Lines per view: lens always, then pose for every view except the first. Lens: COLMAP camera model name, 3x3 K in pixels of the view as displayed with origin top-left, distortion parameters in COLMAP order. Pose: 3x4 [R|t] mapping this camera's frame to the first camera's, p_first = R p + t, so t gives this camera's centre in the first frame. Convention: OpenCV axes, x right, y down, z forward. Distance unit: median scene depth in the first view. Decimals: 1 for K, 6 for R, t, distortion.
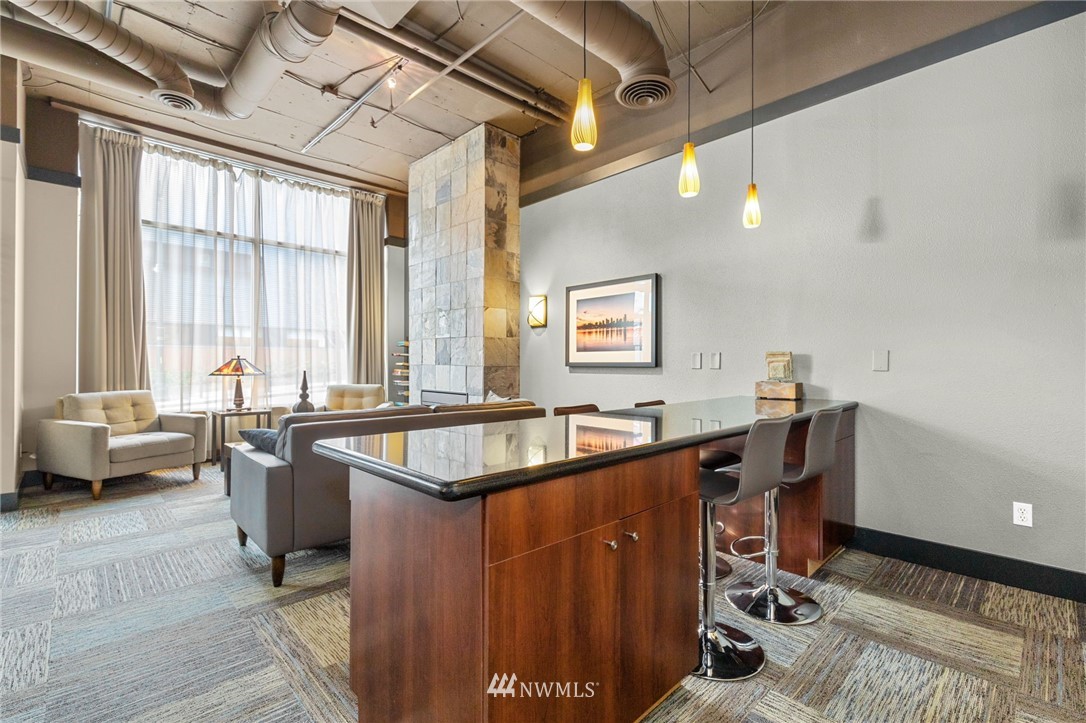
lens RADIAL K [[495.2, 0, 545.1], [0, 495.2, 363.5], [0, 0, 1]] dist [0.009719, -0.000575]
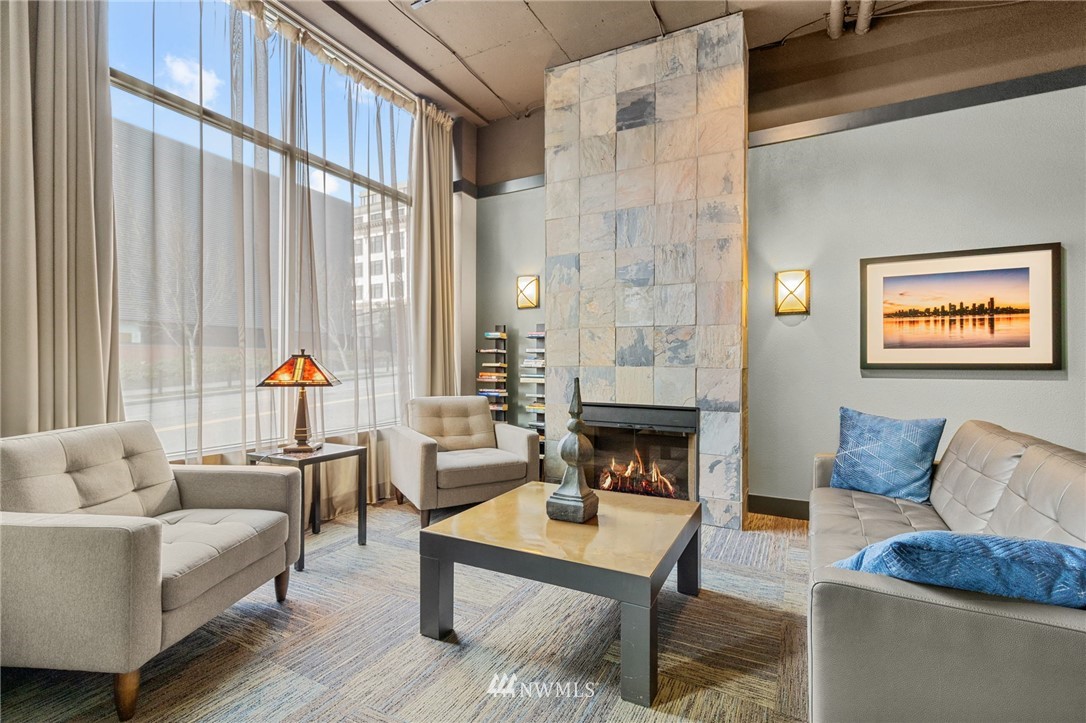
lens RADIAL K [[495.2, 0, 543.8], [0, 495.2, 361.3], [0, 0, 1]] dist [0.009719, -0.000575]
pose [[0.946180, 0.004380, 0.323611, -0.637596], [-0.001448, 0.999956, -0.009302, 0.002412], [-0.323637, 0.008333, 0.946145, 0.470418]]
